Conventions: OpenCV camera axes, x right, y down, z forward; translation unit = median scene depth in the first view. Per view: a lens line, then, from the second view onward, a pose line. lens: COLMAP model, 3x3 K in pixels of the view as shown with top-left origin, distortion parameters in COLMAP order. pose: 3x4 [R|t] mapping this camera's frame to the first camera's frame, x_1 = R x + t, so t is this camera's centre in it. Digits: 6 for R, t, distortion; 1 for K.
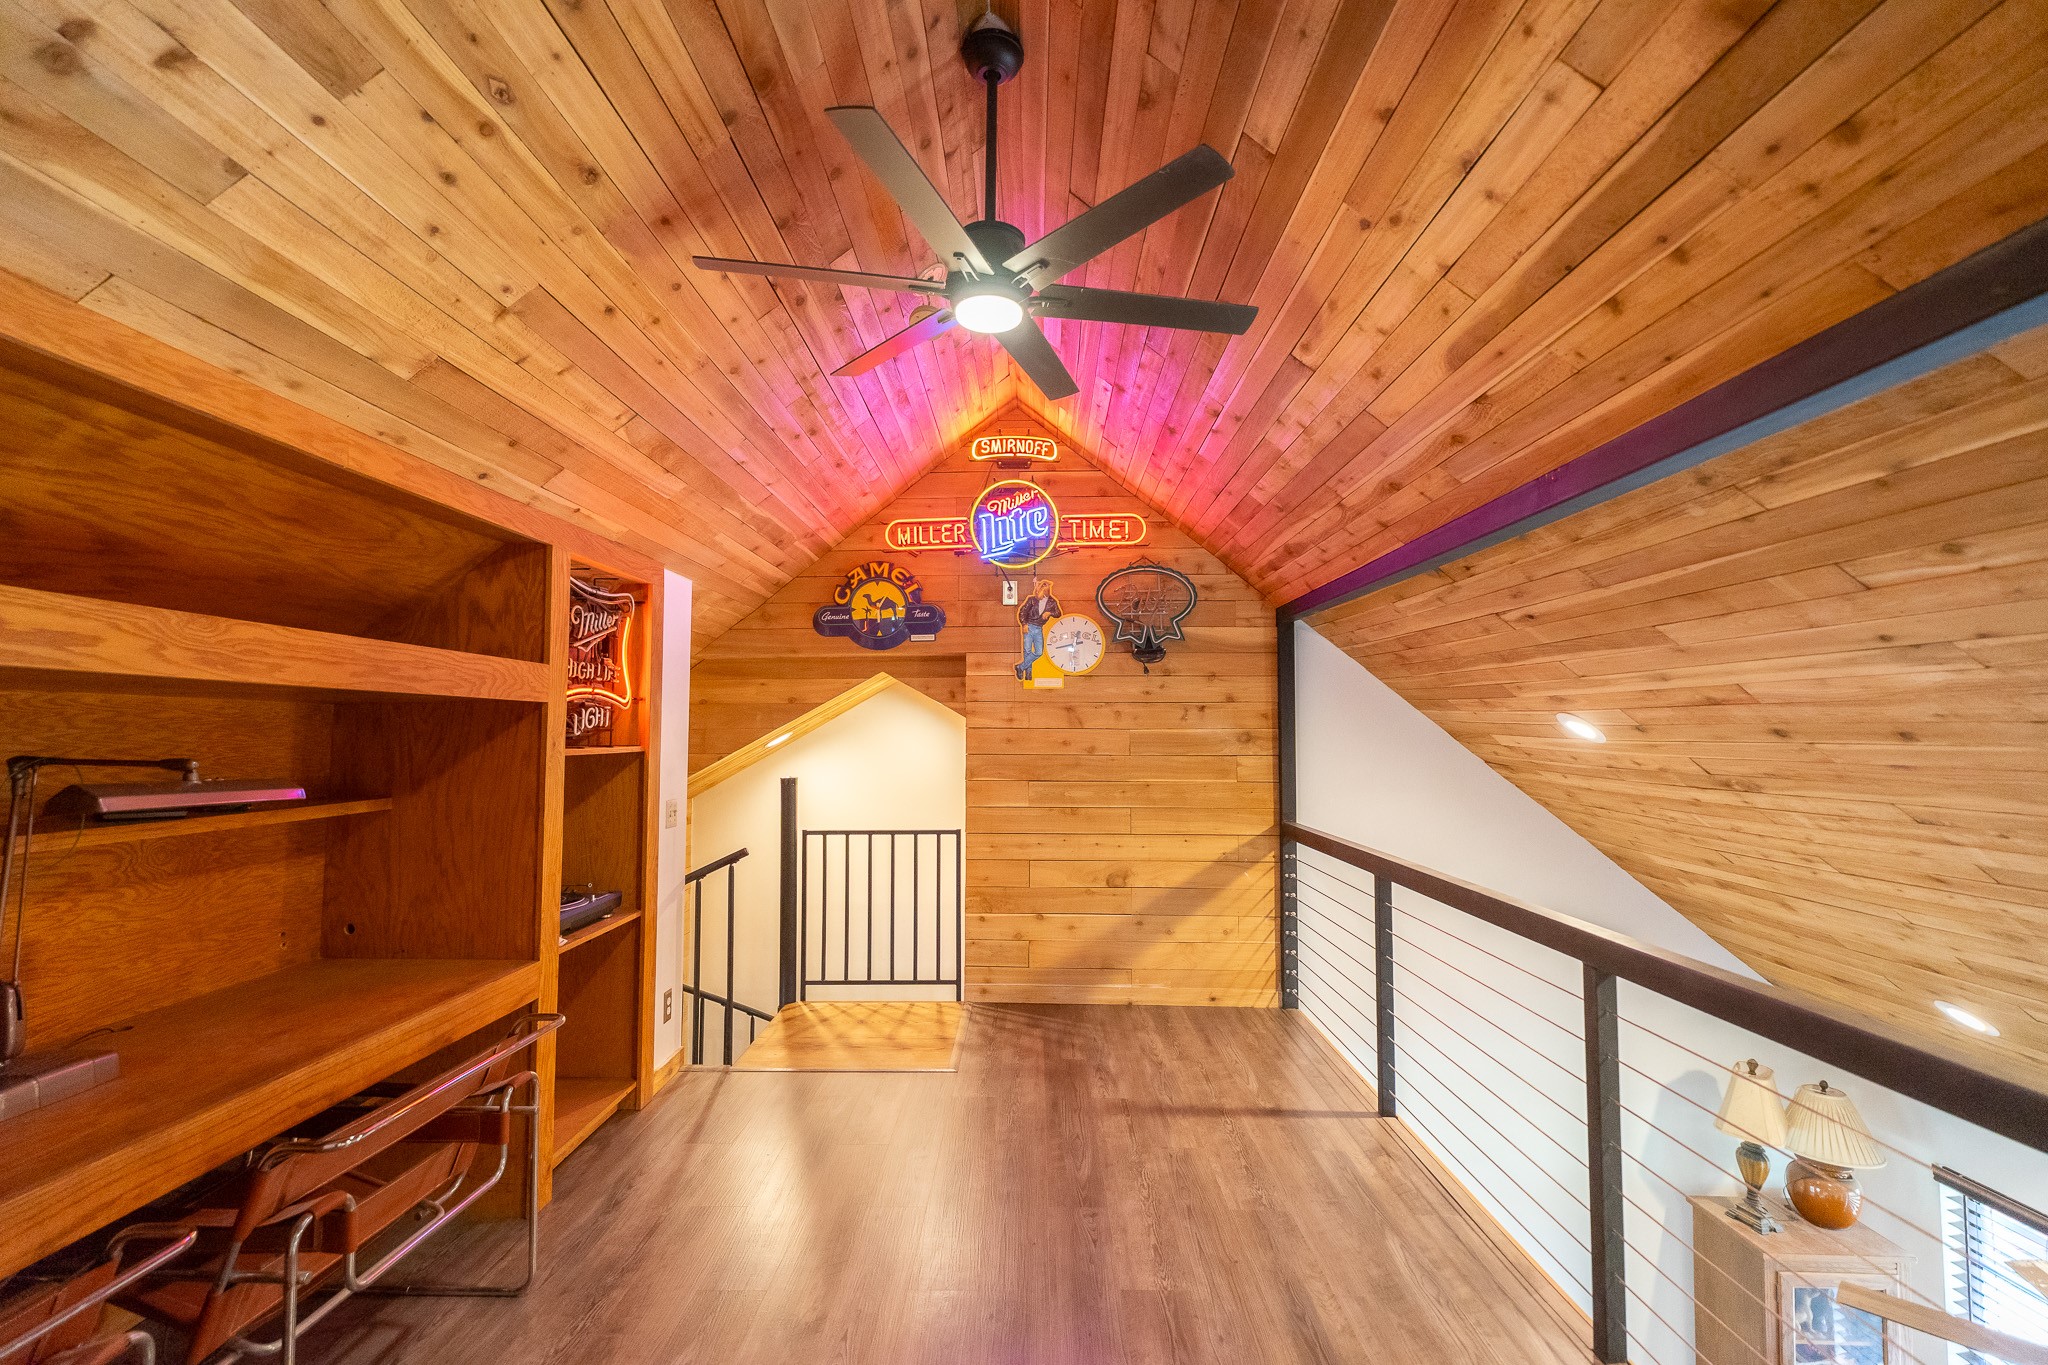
lens RADIAL K [[908.1, 0, 1014.8], [0, 908.1, 679.8], [0, 0, 1]] dist [0.002948, -0.000544]
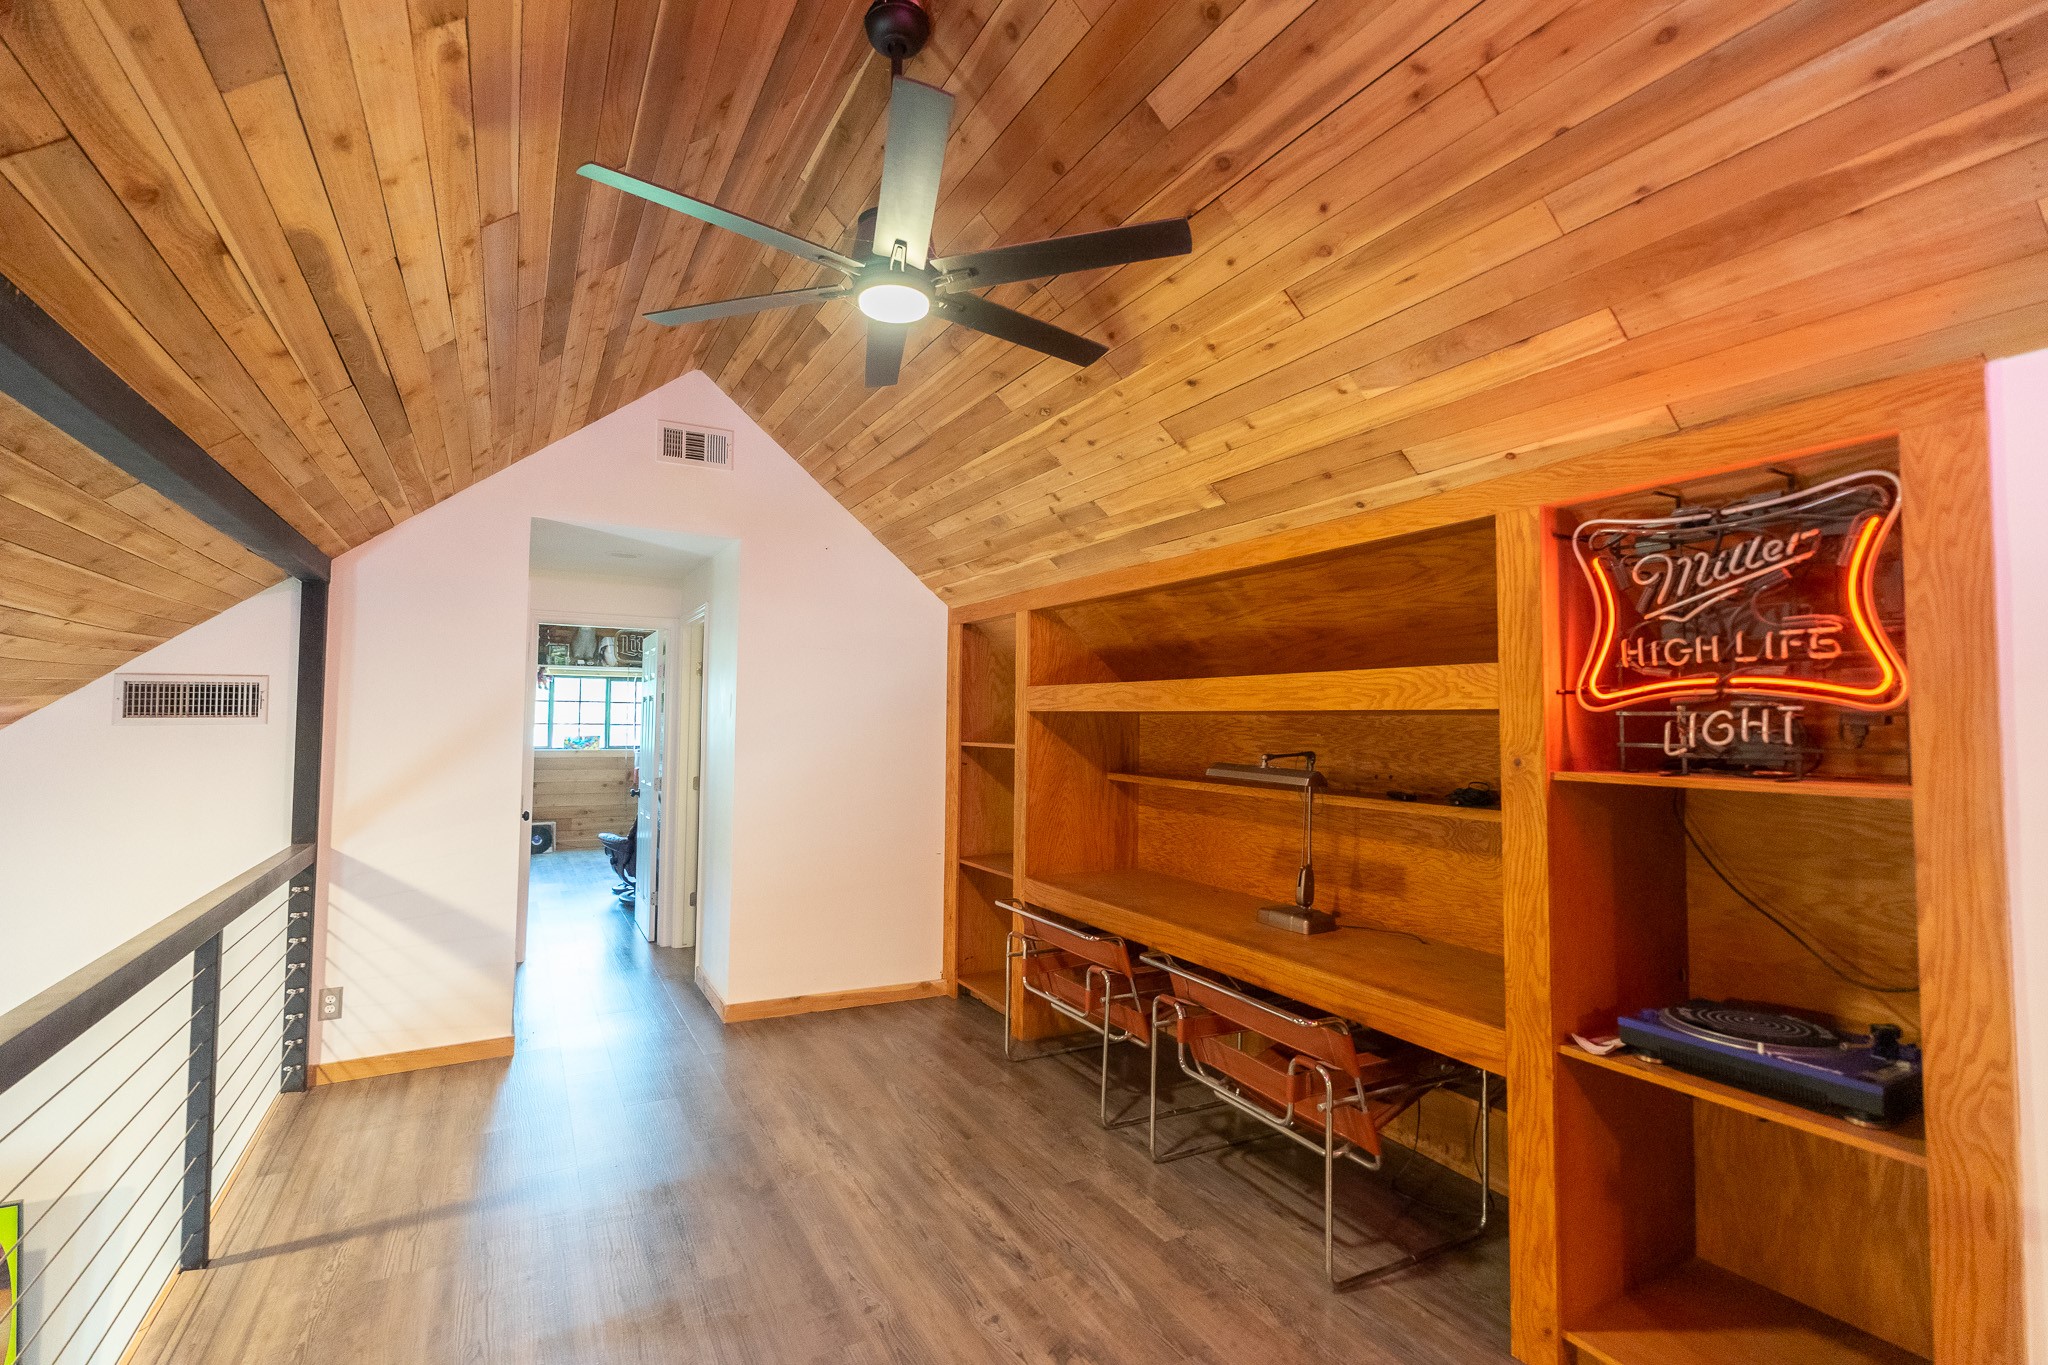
lens RADIAL K [[908.1, 0, 1014.8], [0, 908.1, 679.8], [0, 0, 1]] dist [0.002948, -0.000544]
pose [[-0.862705, -0.036232, -0.504408, 0.323854], [0.015754, 0.995020, -0.098418, 0.087240], [0.505463, -0.092852, -0.857838, 1.809224]]
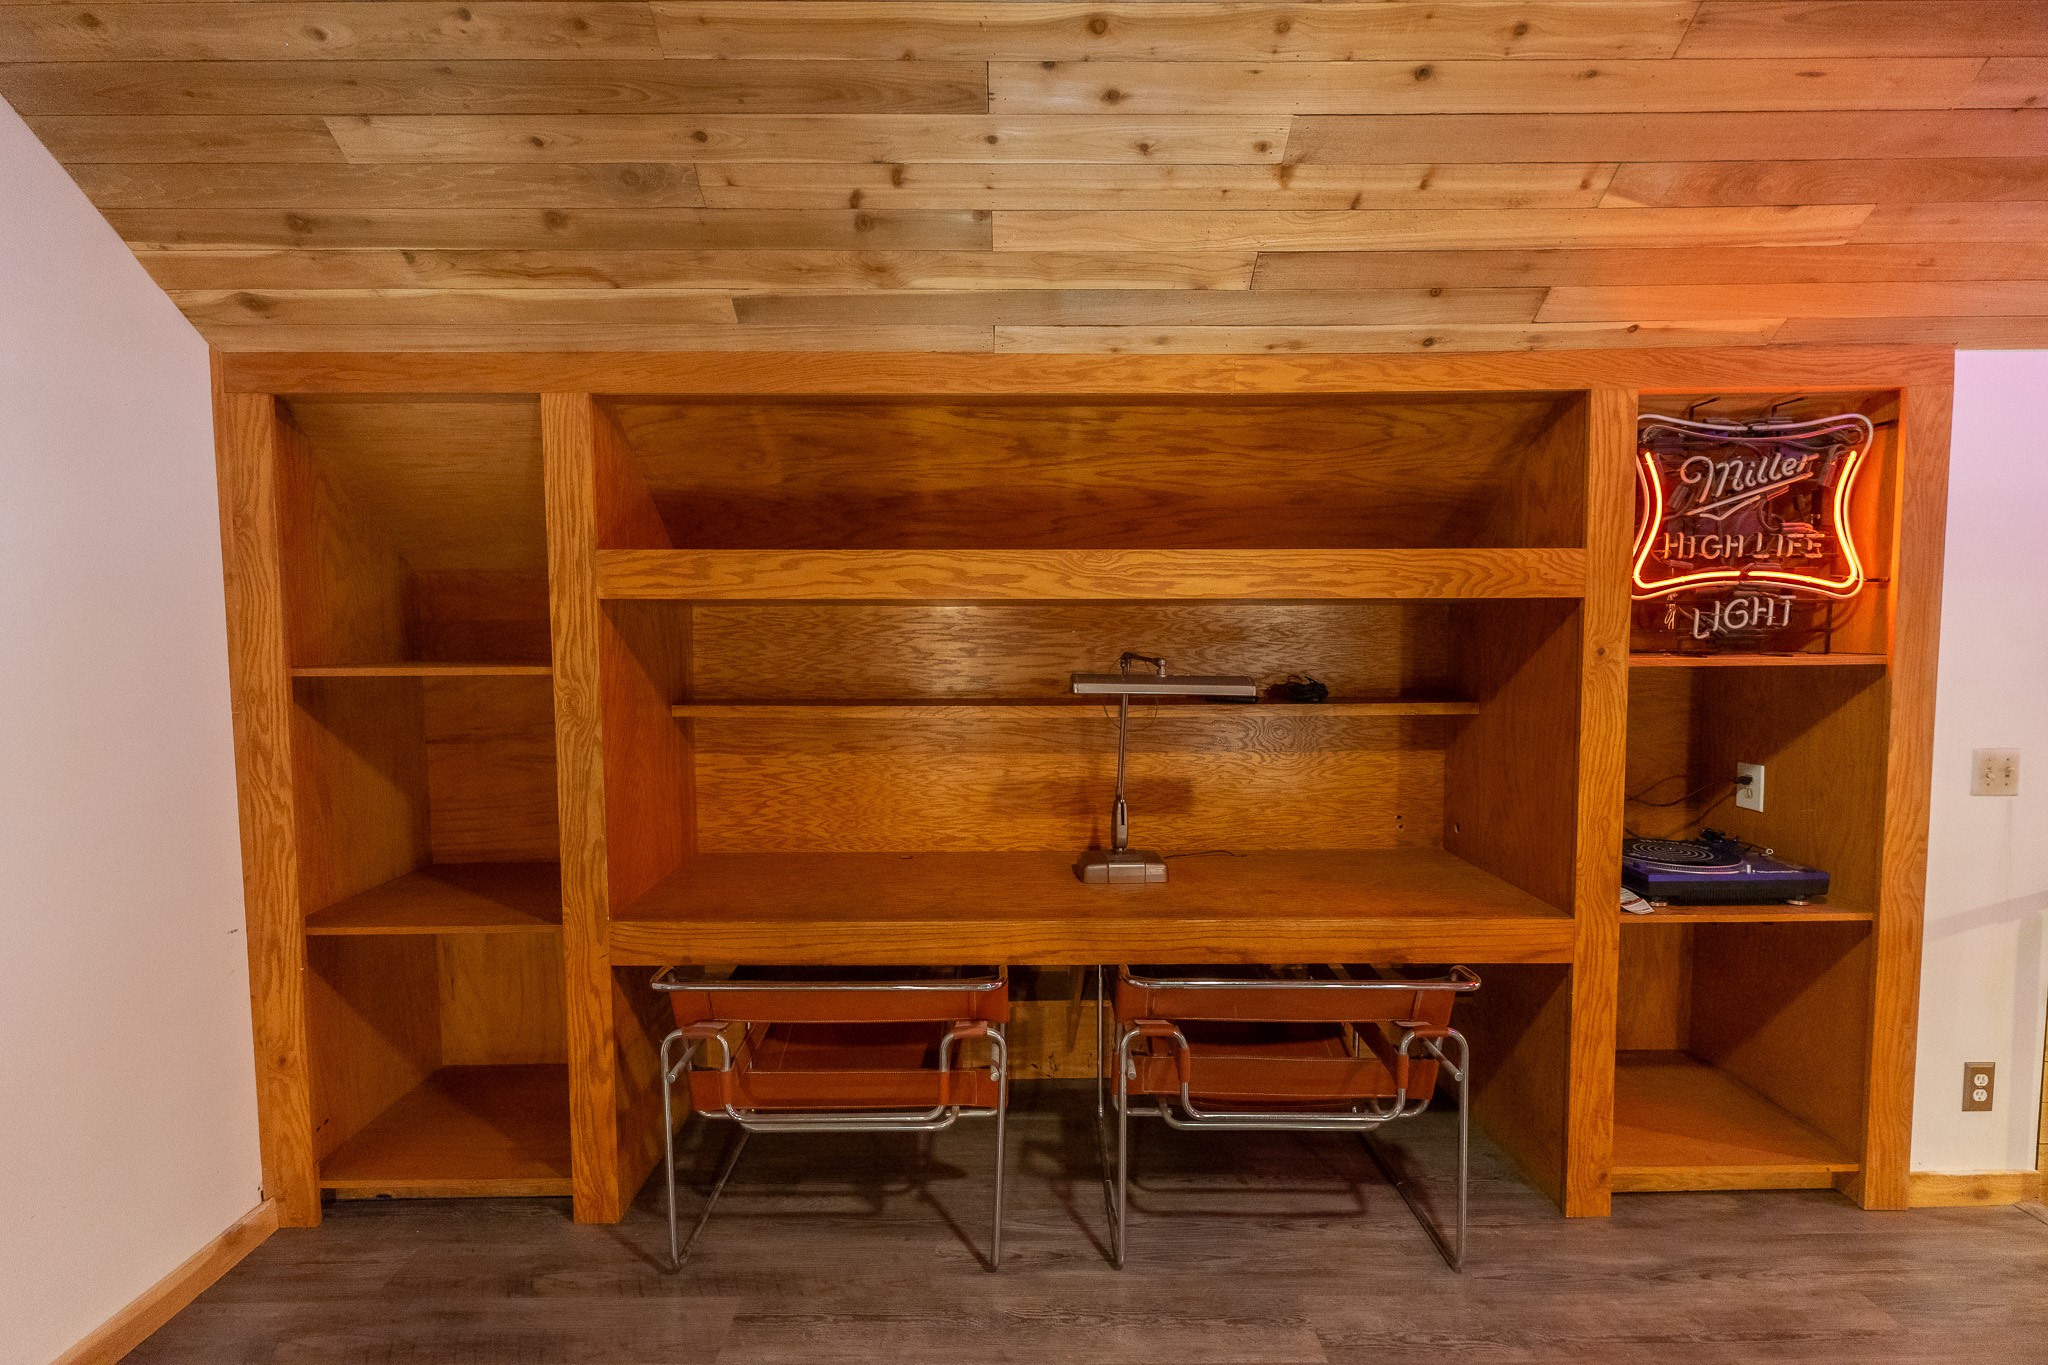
lens RADIAL K [[908.1, 0, 1014.8], [0, 908.1, 679.8], [0, 0, 1]] dist [0.002948, -0.000544]
pose [[0.026888, 0.060569, -0.997802, 0.309187], [0.063309, 0.996056, 0.062169, 0.019207], [0.997632, -0.064841, 0.022947, 0.601514]]
